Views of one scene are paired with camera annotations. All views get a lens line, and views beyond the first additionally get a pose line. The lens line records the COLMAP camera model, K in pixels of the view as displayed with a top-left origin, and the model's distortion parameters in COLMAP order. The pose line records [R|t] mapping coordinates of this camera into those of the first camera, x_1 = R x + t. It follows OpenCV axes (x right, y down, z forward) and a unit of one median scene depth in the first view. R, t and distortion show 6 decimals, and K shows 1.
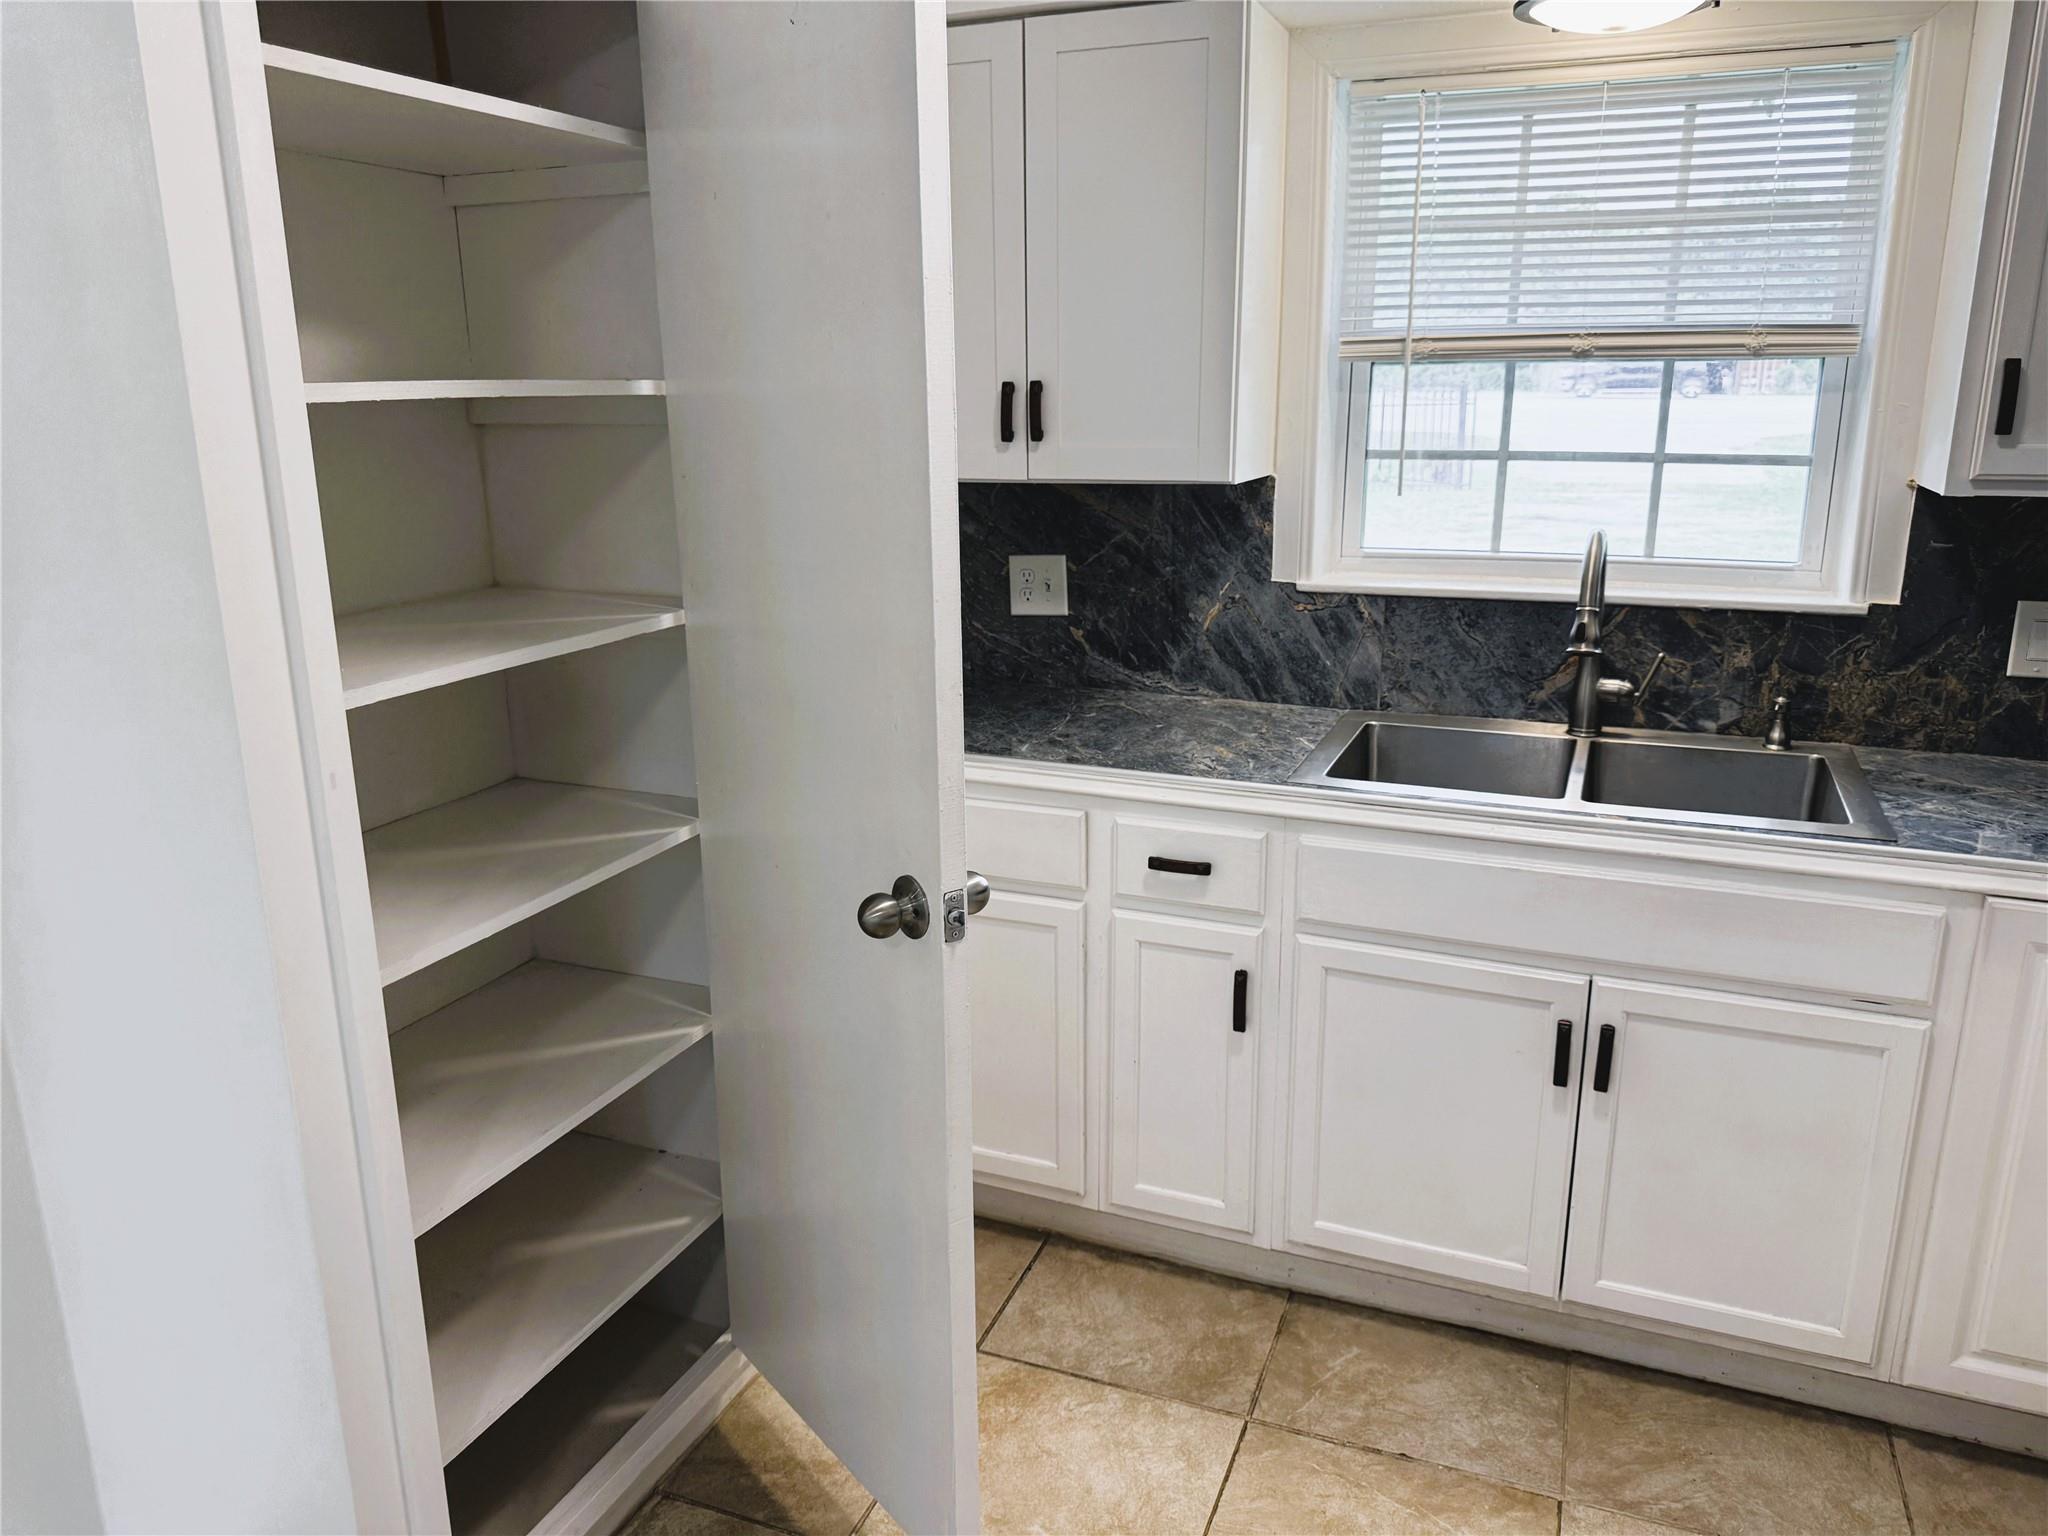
lens RADIAL K [[1447.6, 0, 1030.2], [0, 1447.6, 766.6], [0, 0, 1]] dist [0.064243, -0.077955]
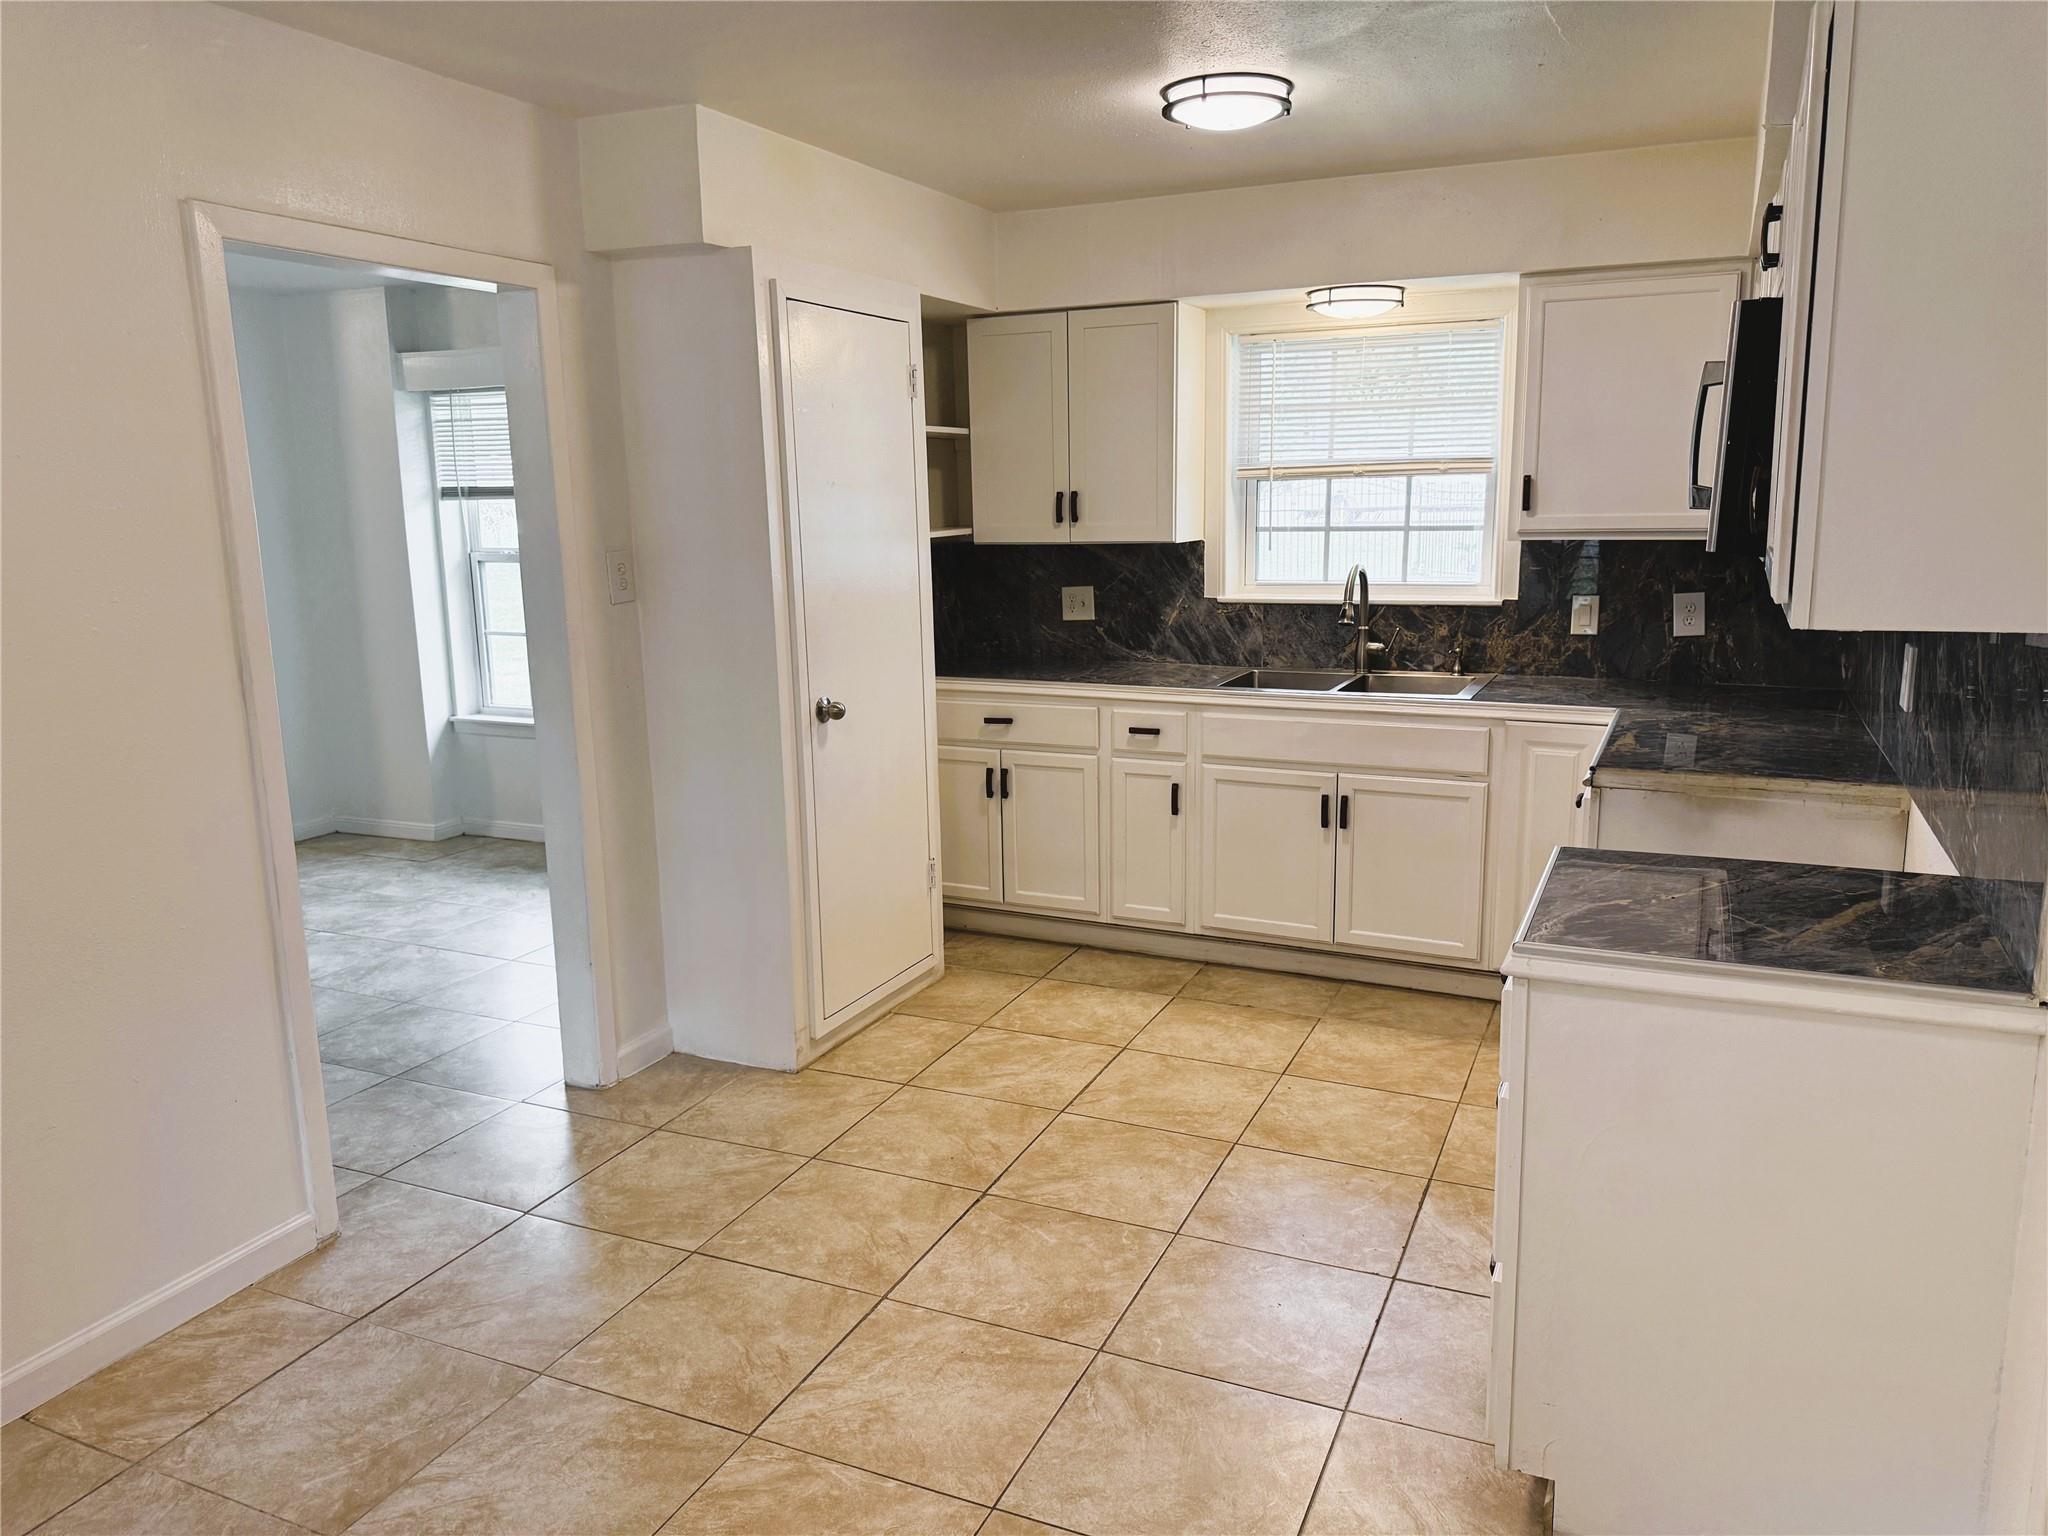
lens RADIAL K [[1447.6, 0, 1023.5], [0, 1447.6, 797.7], [0, 0, 1]] dist [0.064243, -0.077955]
pose [[0.998493, -0.000152, -0.054876, 0.043230], [-0.002615, 0.998728, -0.050348, 0.243531], [0.054814, 0.050416, 0.997223, -0.925817]]
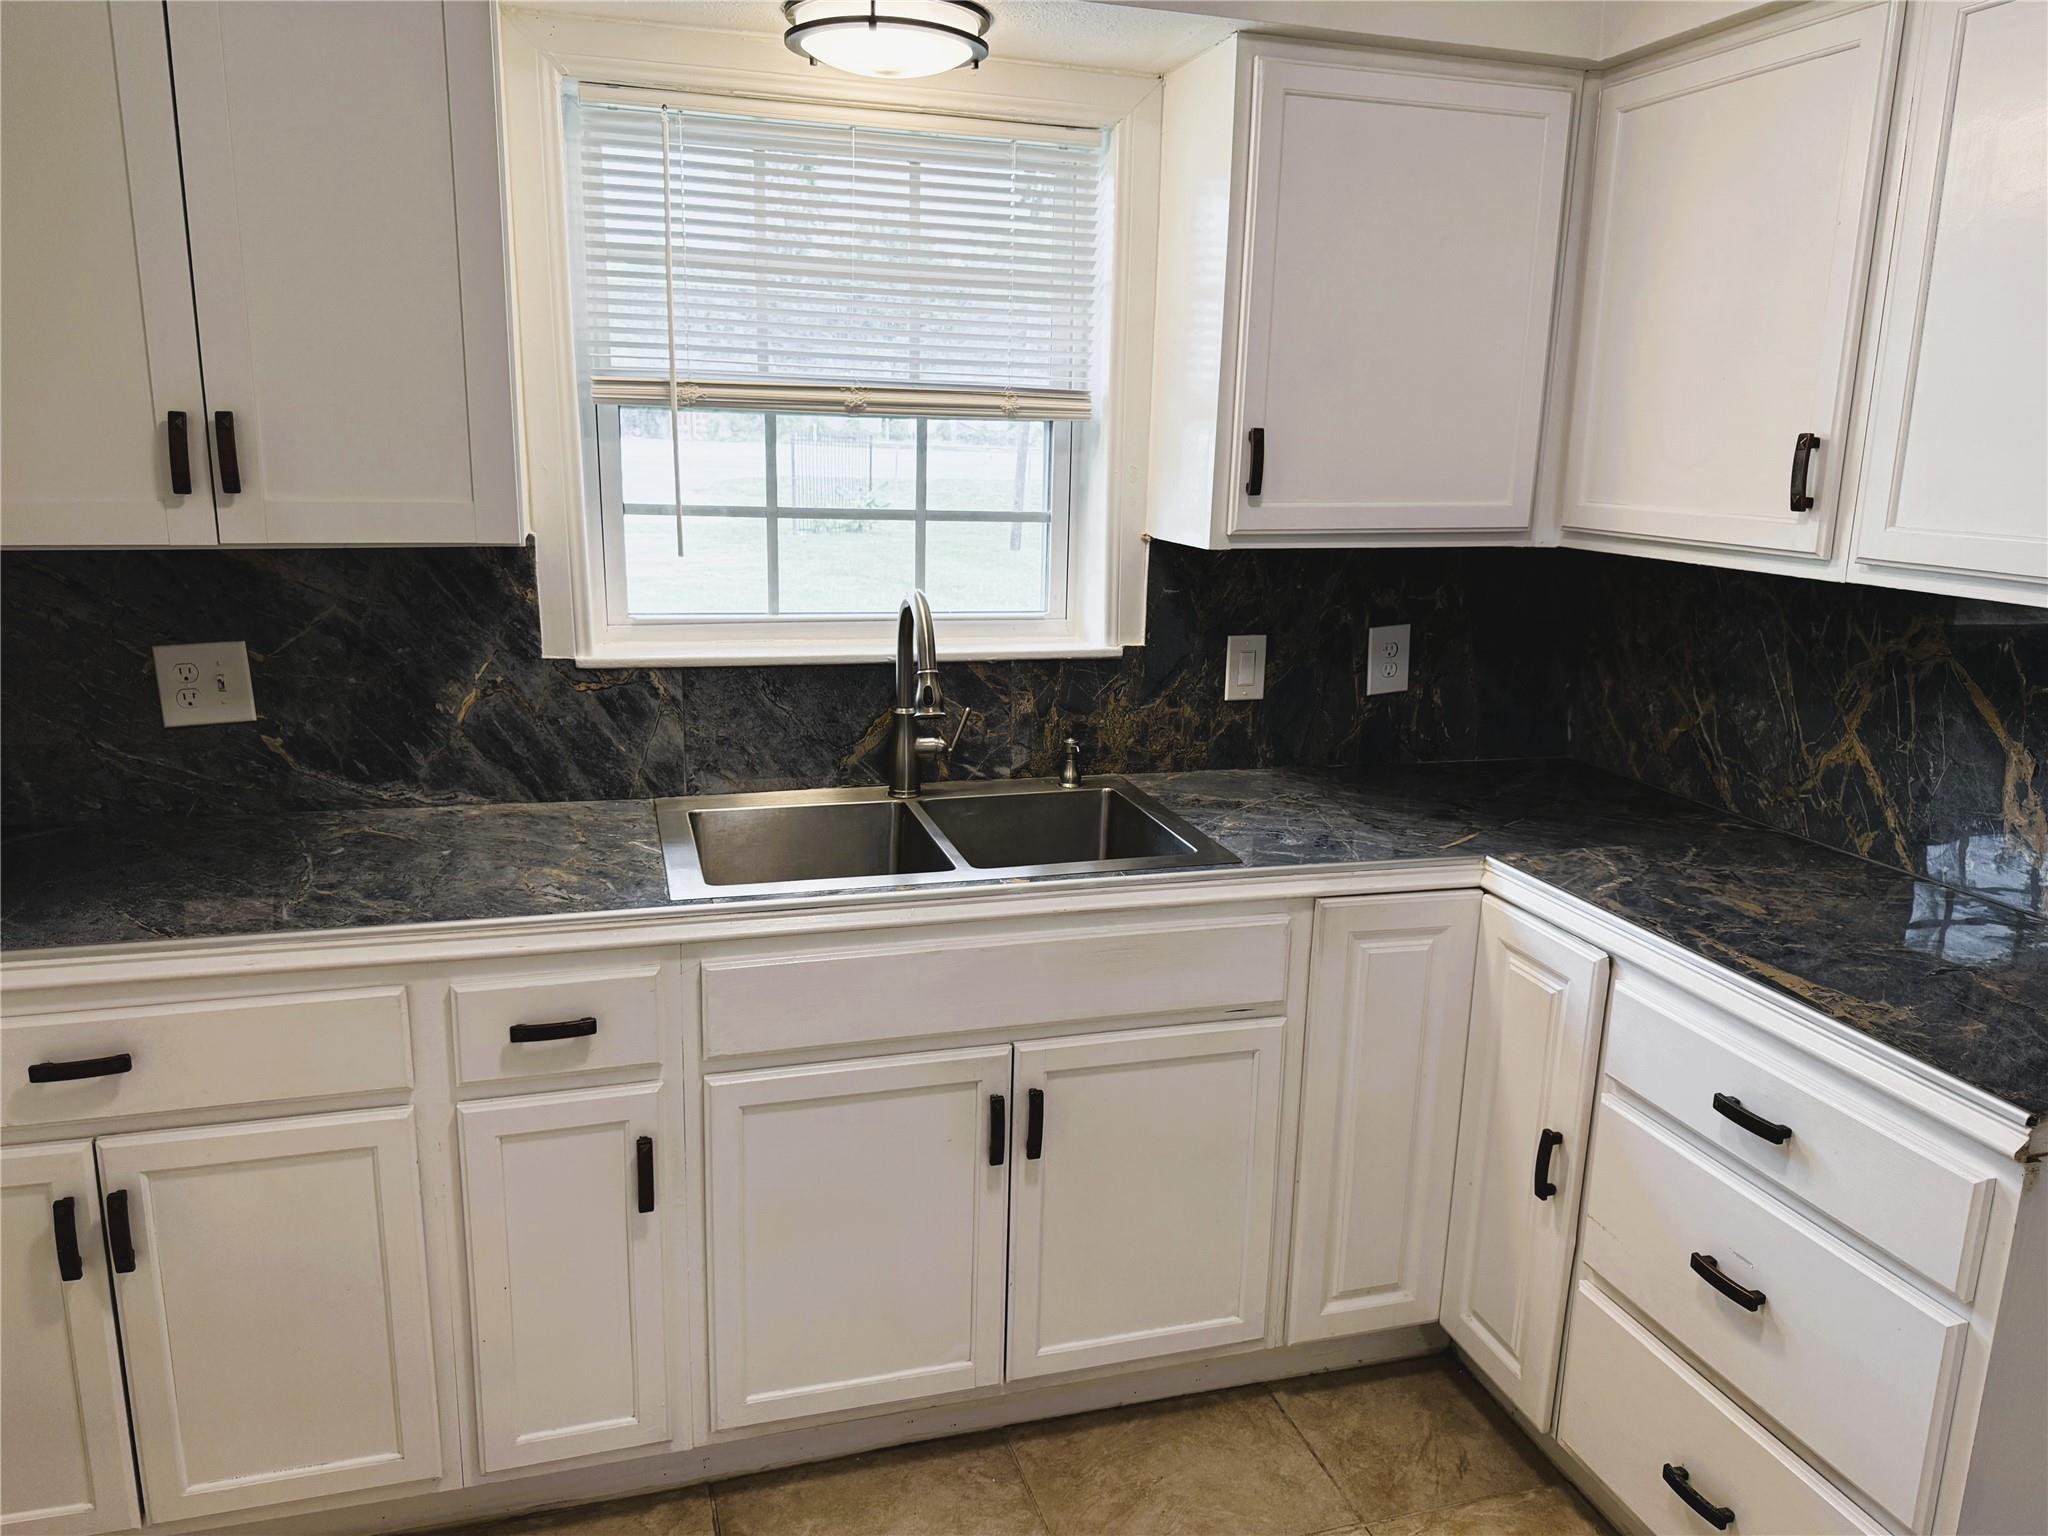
lens RADIAL K [[1447.6, 0, 1038.5], [0, 1447.6, 771.9], [0, 0, 1]] dist [0.064243, -0.077955]
pose [[0.777967, -0.117971, 0.617131, -0.154306], [0.133184, 0.990858, 0.021519, -0.048238], [-0.614028, 0.065451, 0.786566, 0.185454]]
